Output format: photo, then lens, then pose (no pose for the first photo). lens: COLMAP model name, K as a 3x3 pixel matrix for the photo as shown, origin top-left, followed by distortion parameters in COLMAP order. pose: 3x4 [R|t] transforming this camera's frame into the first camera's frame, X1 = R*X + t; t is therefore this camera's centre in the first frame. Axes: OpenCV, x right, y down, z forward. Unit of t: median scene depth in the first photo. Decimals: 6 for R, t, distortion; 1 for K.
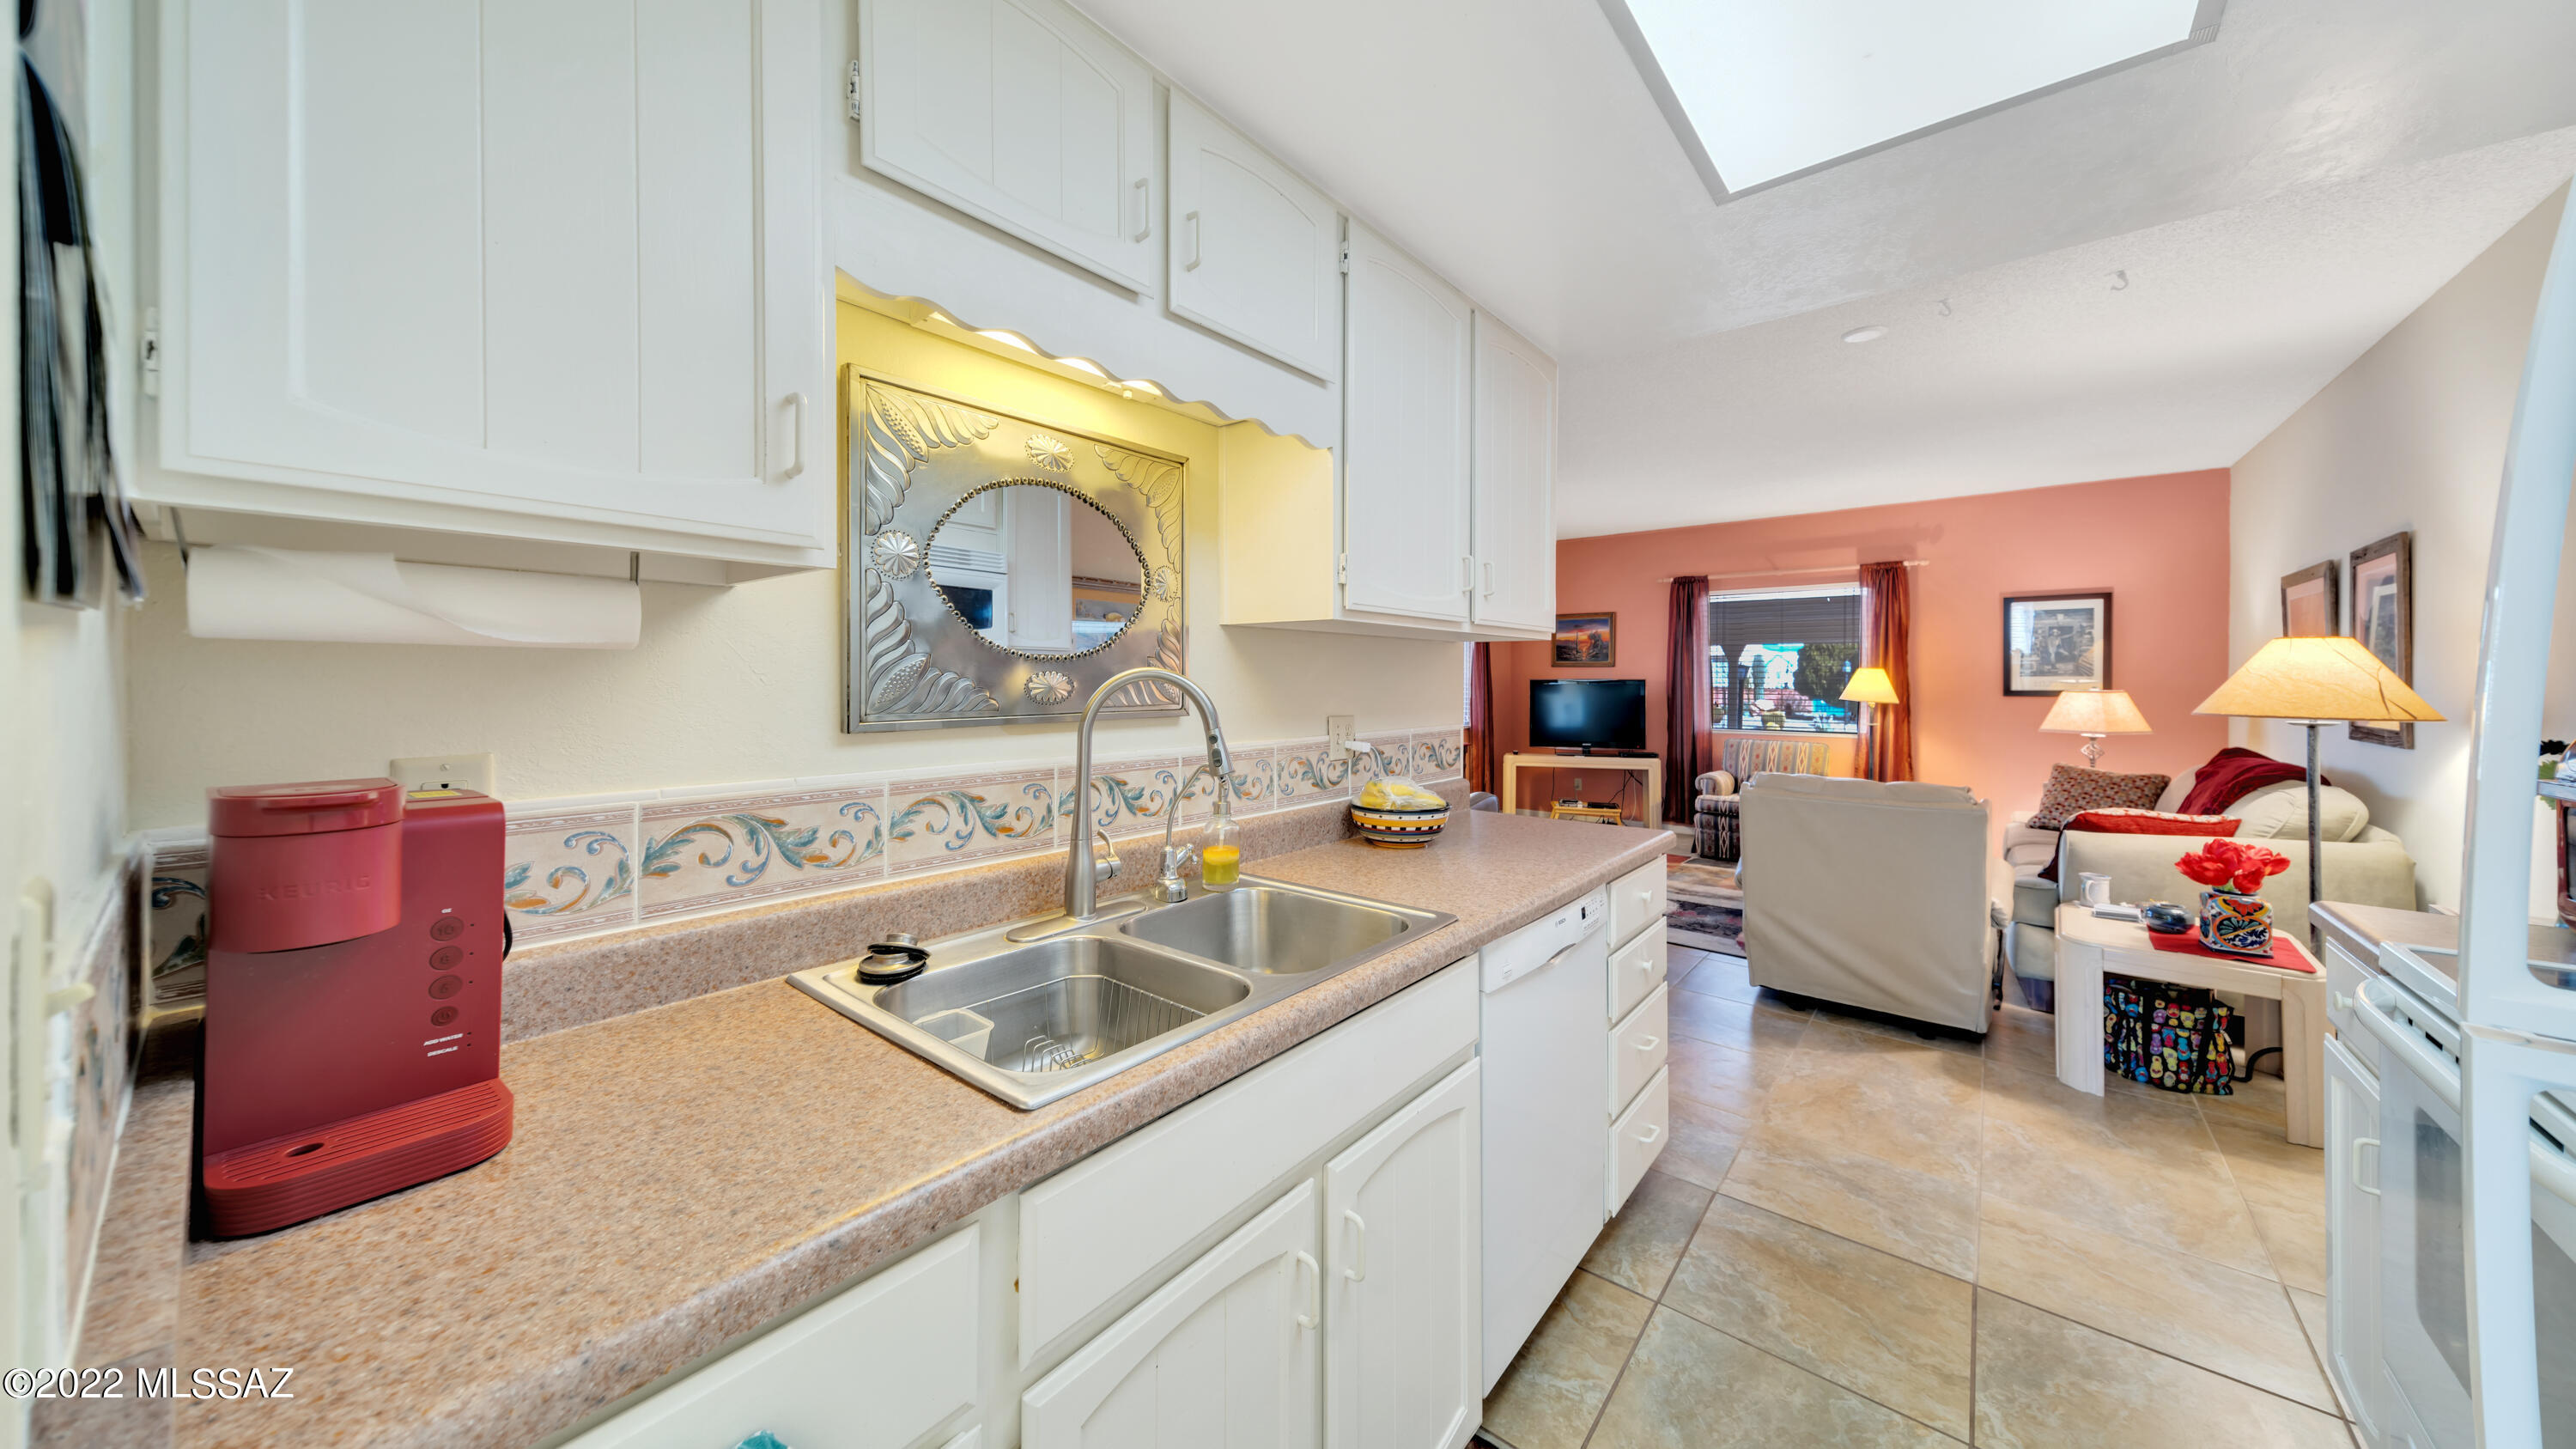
lens RADIAL K [[857.1, 0, 1304.7], [0, 857.1, 678.8], [0, 0, 1]] dist [0.020481, 0.000026]
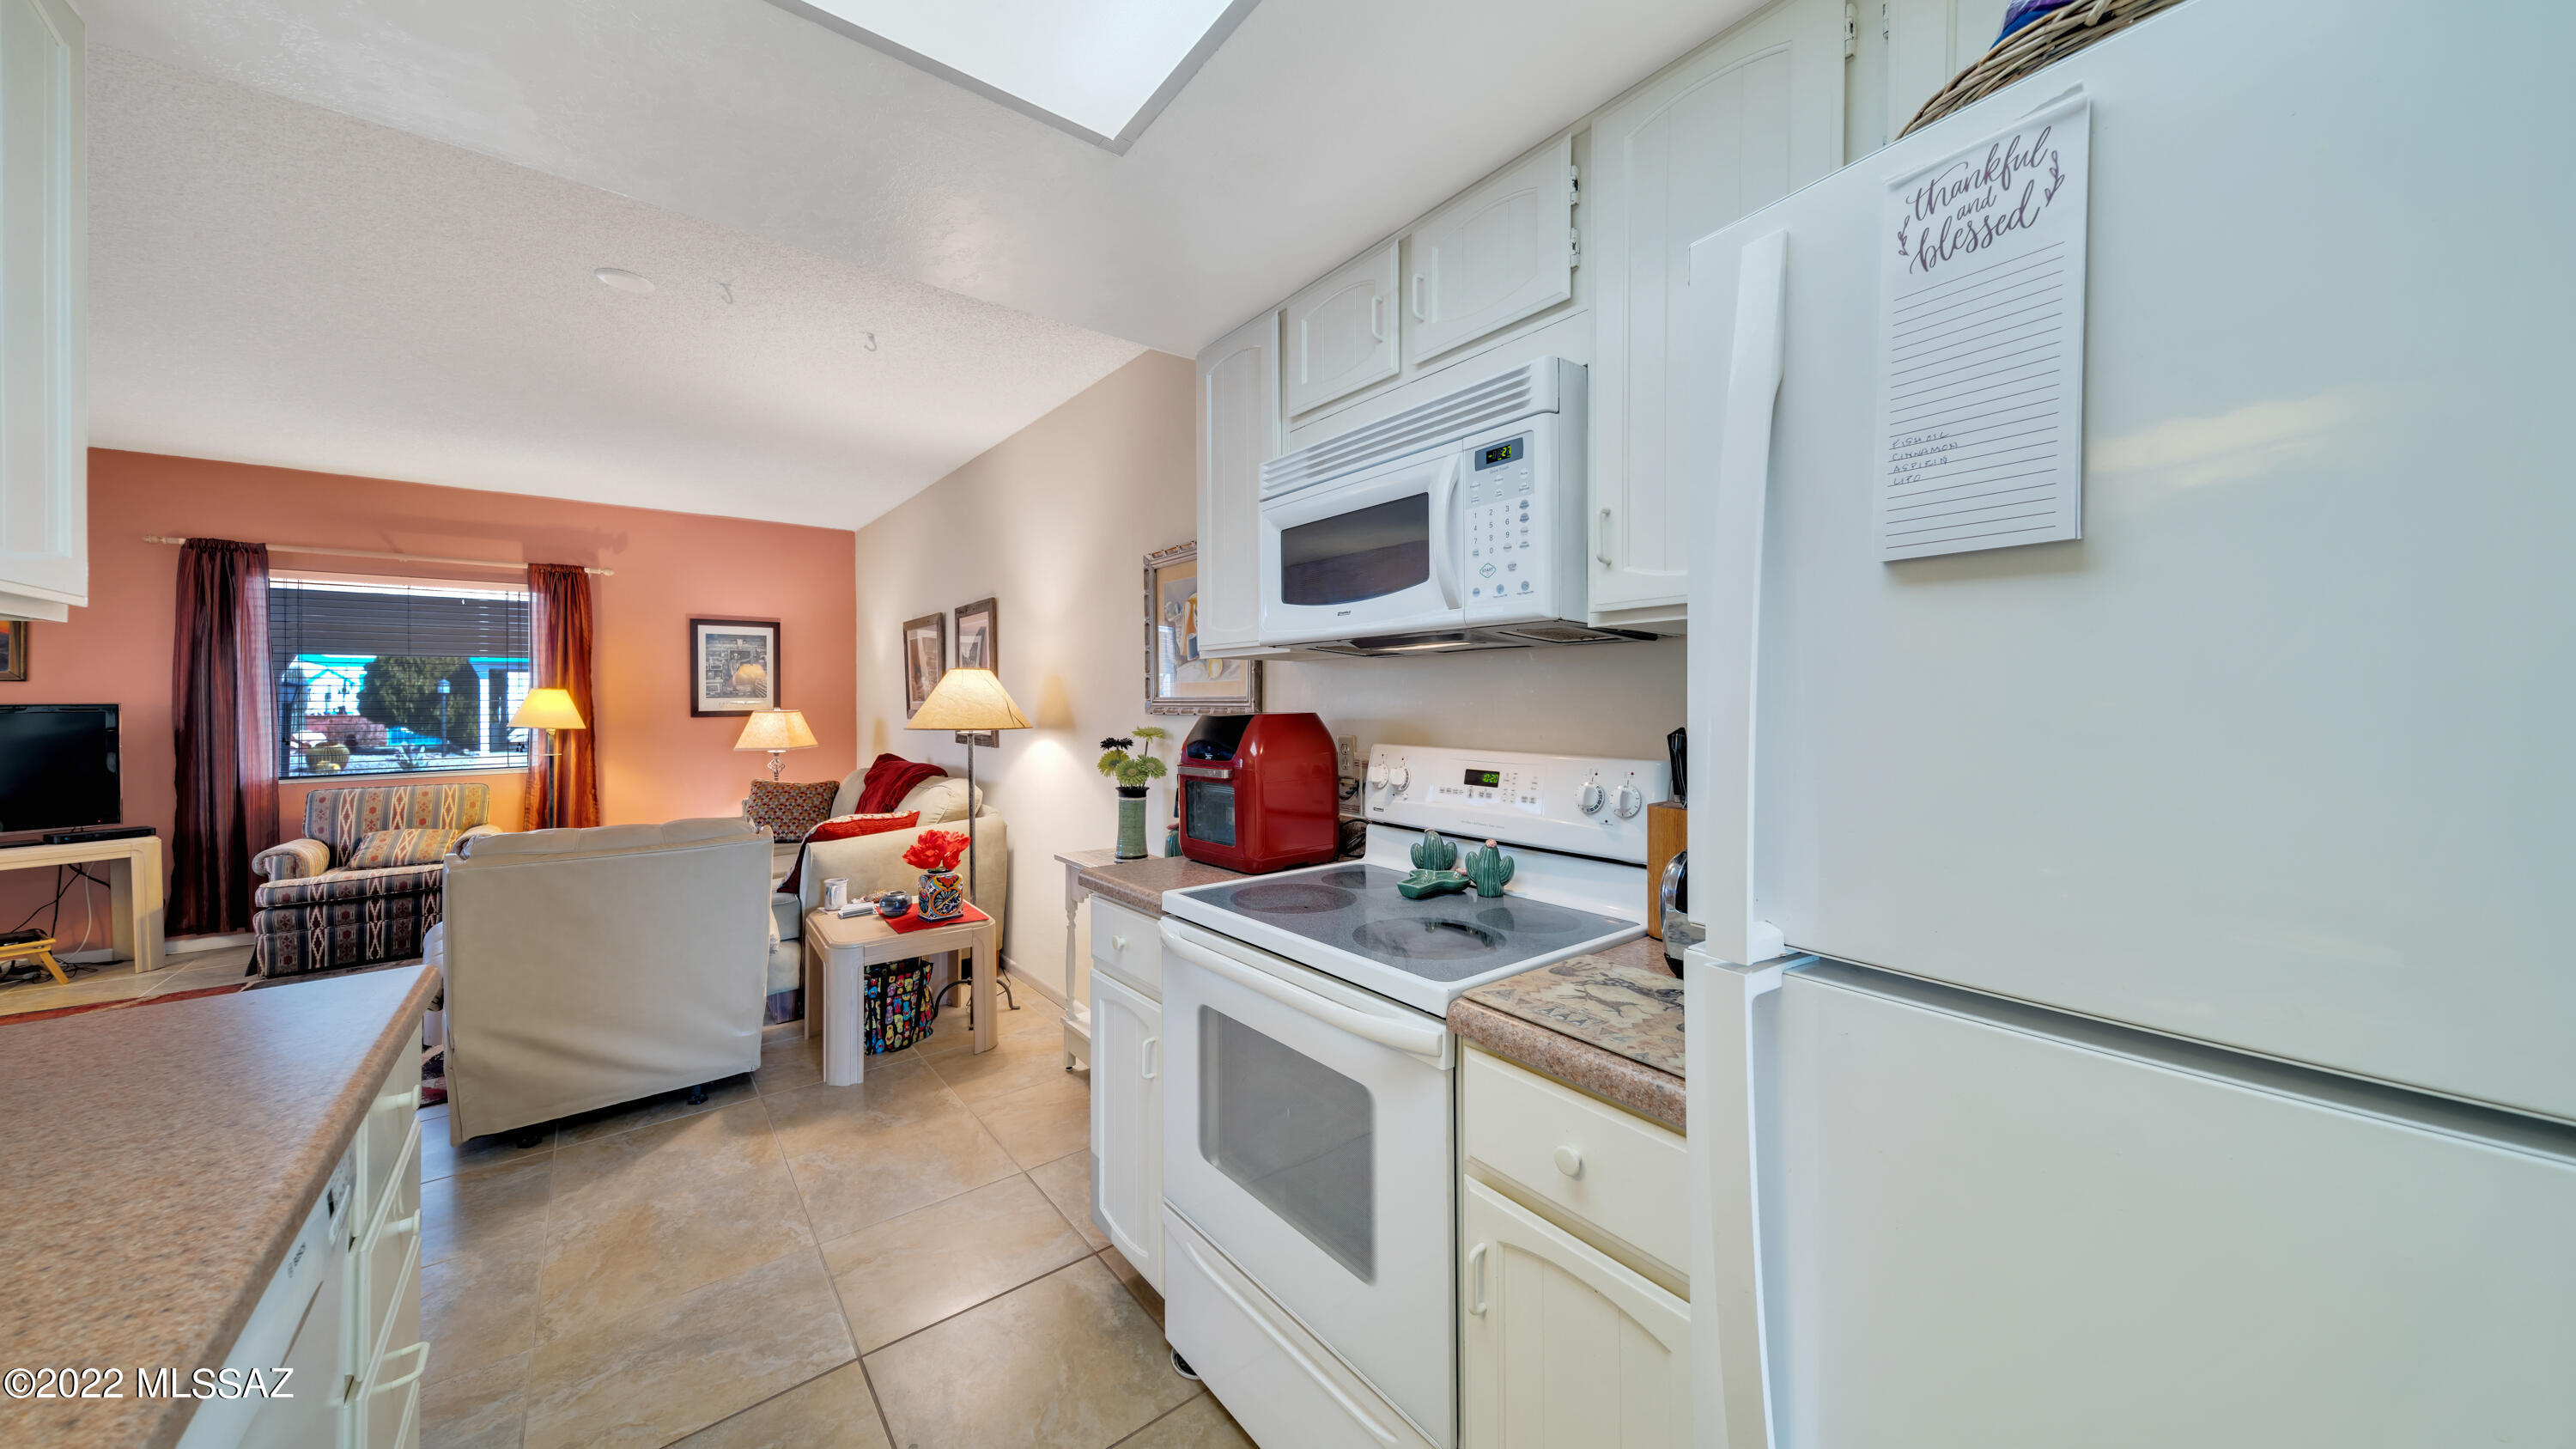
lens RADIAL K [[851.0, 0, 1276.3], [0, 851.0, 697.5], [0, 0, 1]] dist [0.020381, -0.000003]
pose [[0.230249, -0.003086, 0.973127, -0.009447], [0.005713, 0.999982, 0.001819, -0.001895], [-0.973115, 0.005140, 0.230262, 0.193361]]
